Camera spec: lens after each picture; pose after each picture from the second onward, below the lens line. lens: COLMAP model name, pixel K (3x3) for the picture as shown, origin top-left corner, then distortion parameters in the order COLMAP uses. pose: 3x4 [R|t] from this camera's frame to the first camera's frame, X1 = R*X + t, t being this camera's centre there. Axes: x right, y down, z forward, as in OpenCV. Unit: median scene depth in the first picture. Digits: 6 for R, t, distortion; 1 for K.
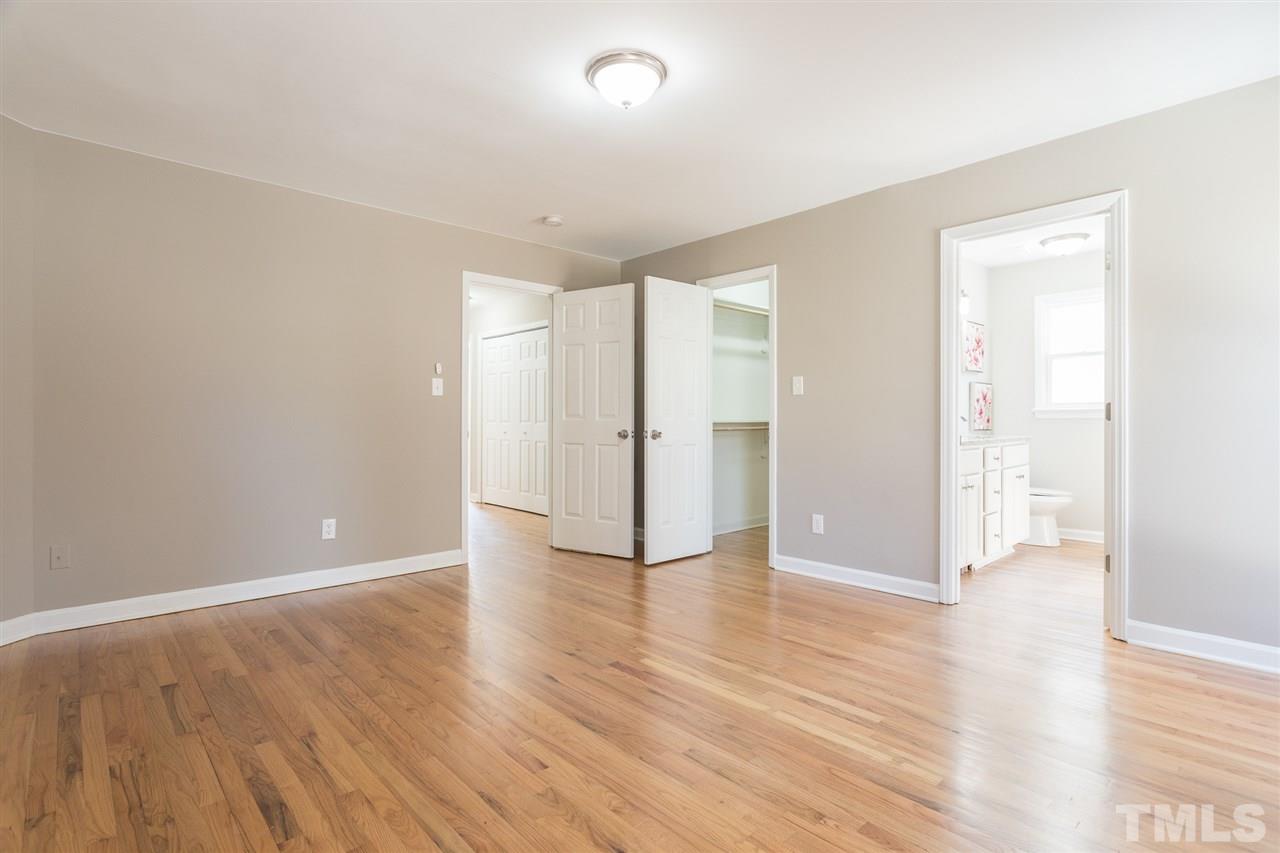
lens RADIAL K [[619.8, 0, 643.2], [0, 619.8, 421.4], [0, 0, 1]] dist [-0.018013, 0.000512]
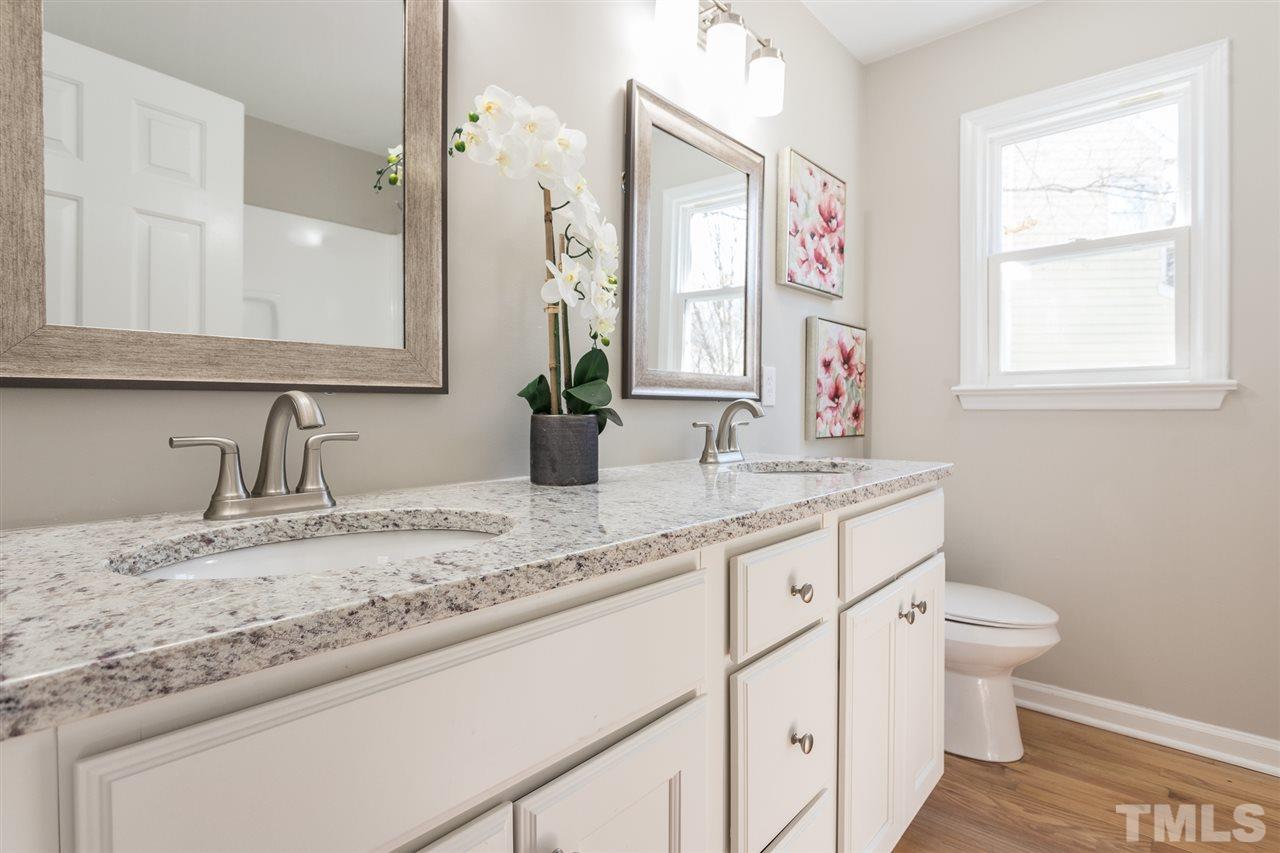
lens RADIAL K [[619.8, 0, 643.2], [0, 619.8, 421.4], [0, 0, 1]] dist [-0.018013, 0.000512]
pose [[0.995447, 0.001400, 0.095310, 0.385603], [-0.003280, 0.999803, 0.019569, -0.004106], [-0.095263, -0.019793, 0.995255, 0.609047]]
